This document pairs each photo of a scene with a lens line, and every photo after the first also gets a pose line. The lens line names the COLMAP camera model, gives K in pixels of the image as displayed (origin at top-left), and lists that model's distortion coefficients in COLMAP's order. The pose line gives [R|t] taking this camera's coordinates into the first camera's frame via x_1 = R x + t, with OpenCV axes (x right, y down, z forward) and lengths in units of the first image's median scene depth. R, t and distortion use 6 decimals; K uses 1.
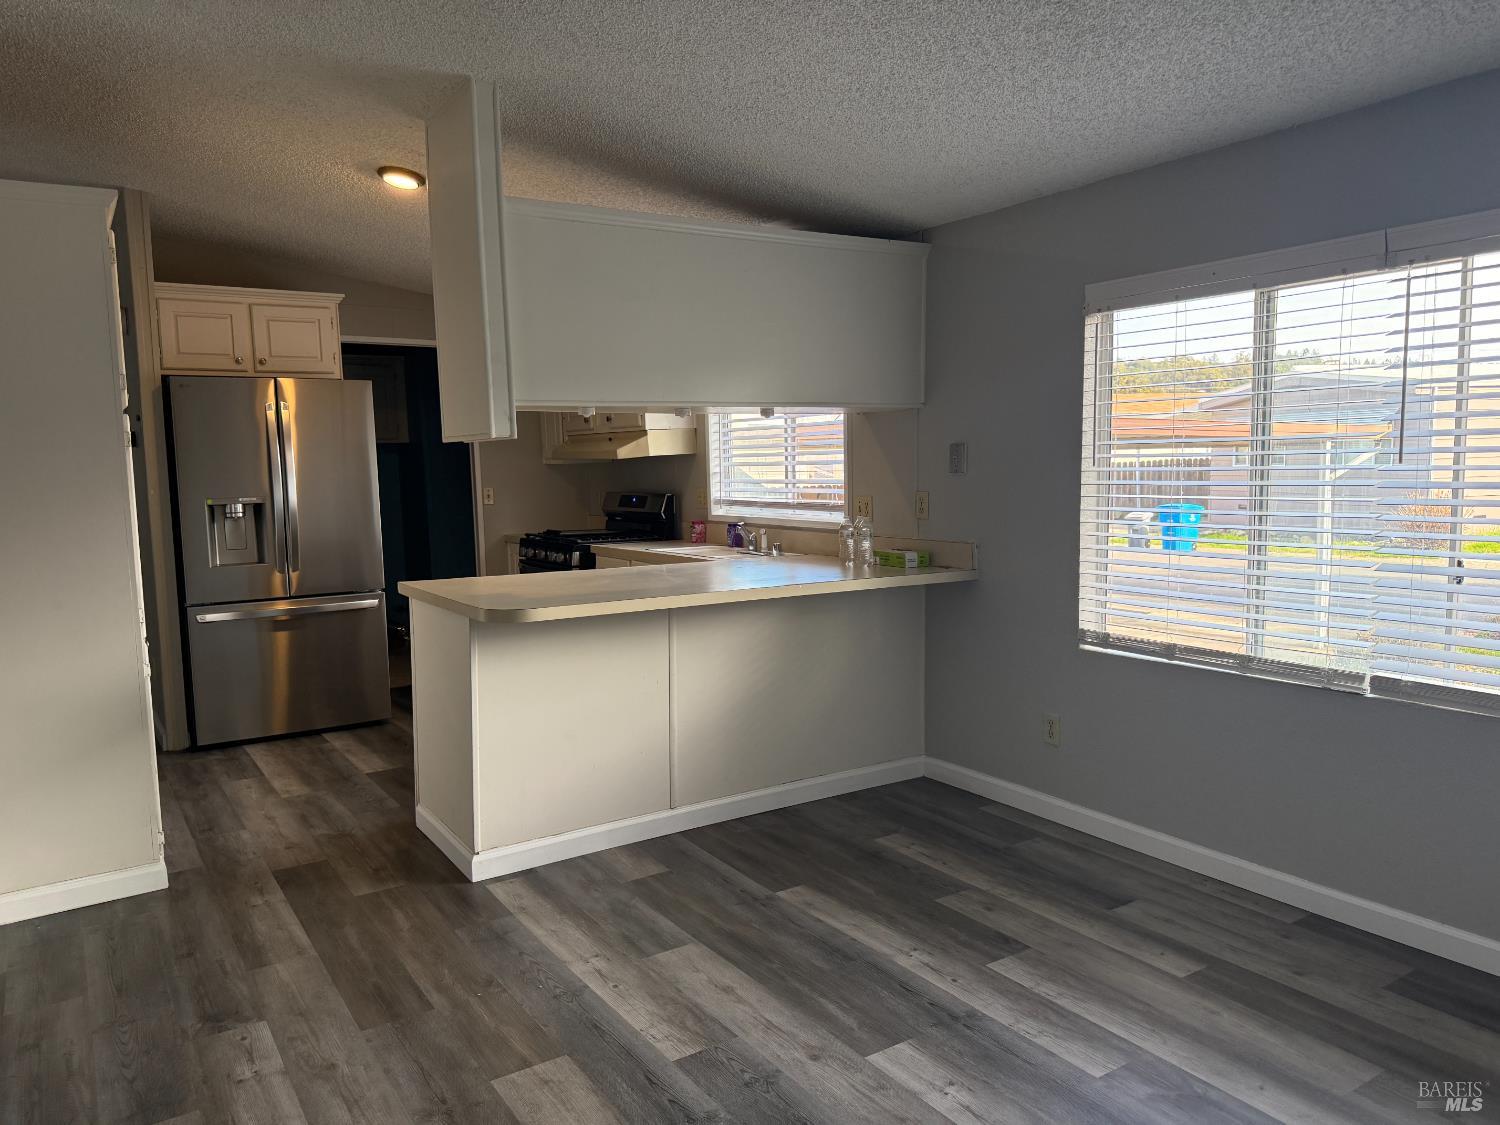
lens RADIAL K [[1053.8, 0, 747.8], [0, 1053.8, 566.8], [0, 0, 1]] dist [-0.015171, -0.006961]
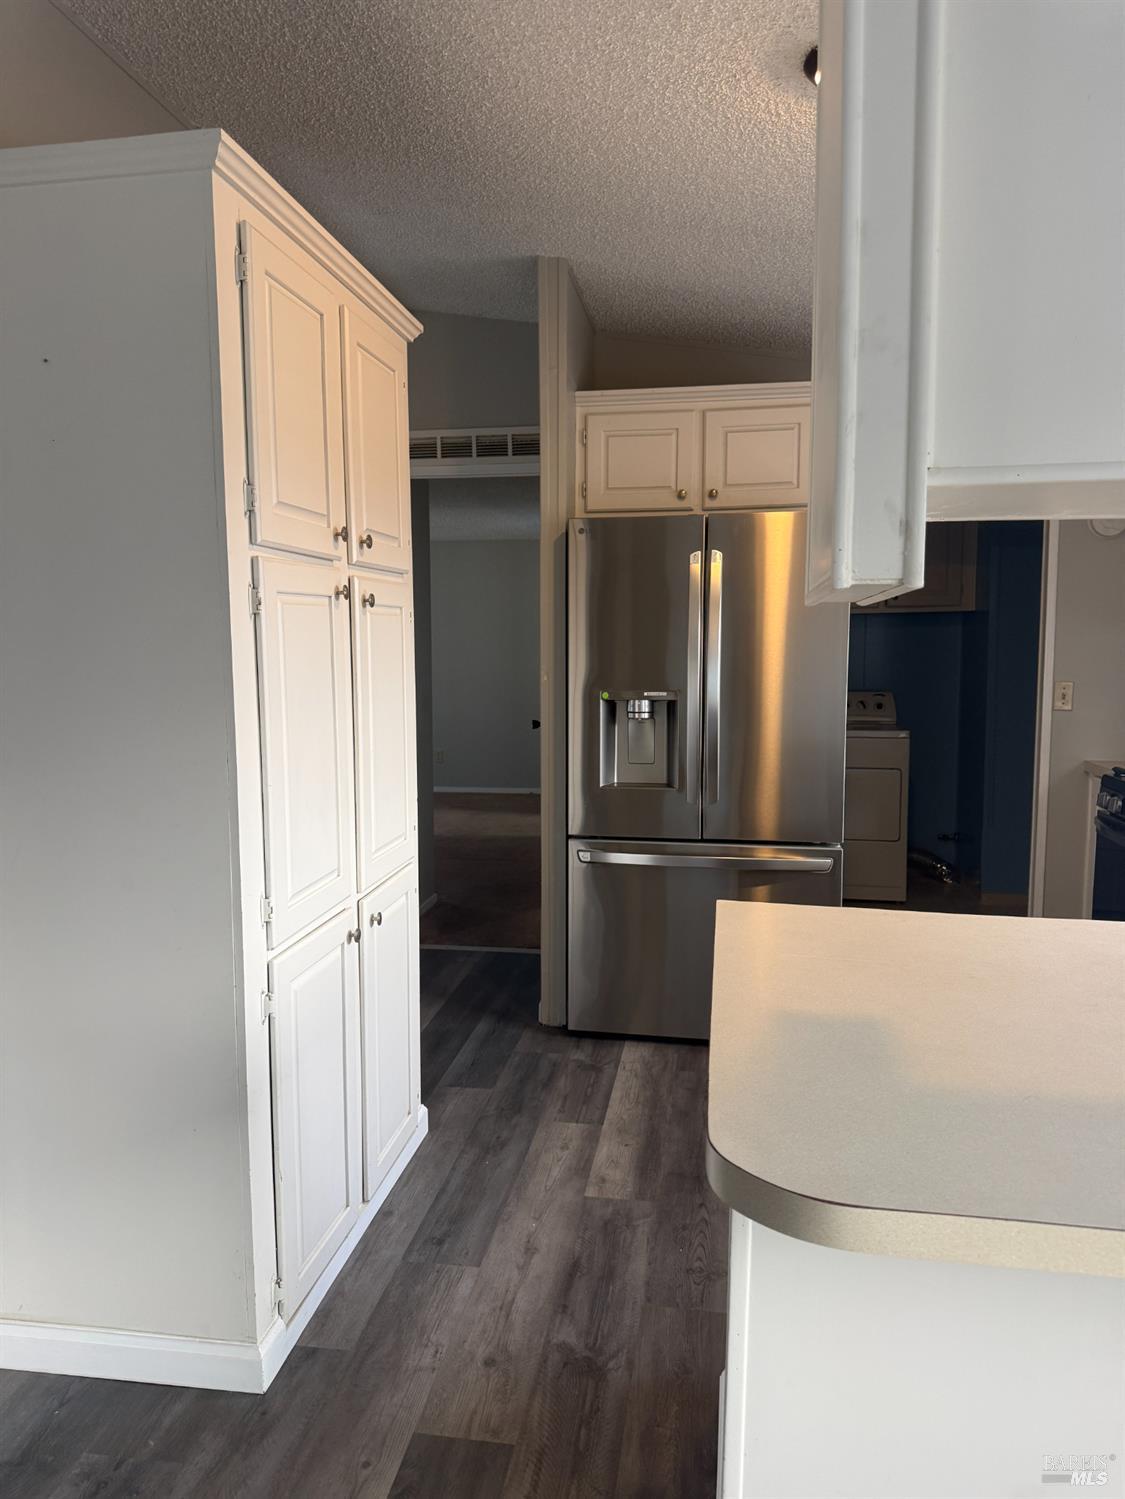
lens RADIAL K [[1053.1, 0, 557.2], [0, 1053.1, 745.9], [0, 0, 1]] dist [-0.015171, -0.006961]
pose [[0.728135, 0.087147, -0.679871, -0.059719], [-0.077575, 0.995989, 0.044586, -0.063285], [0.681030, 0.020276, 0.731975, 0.512194]]
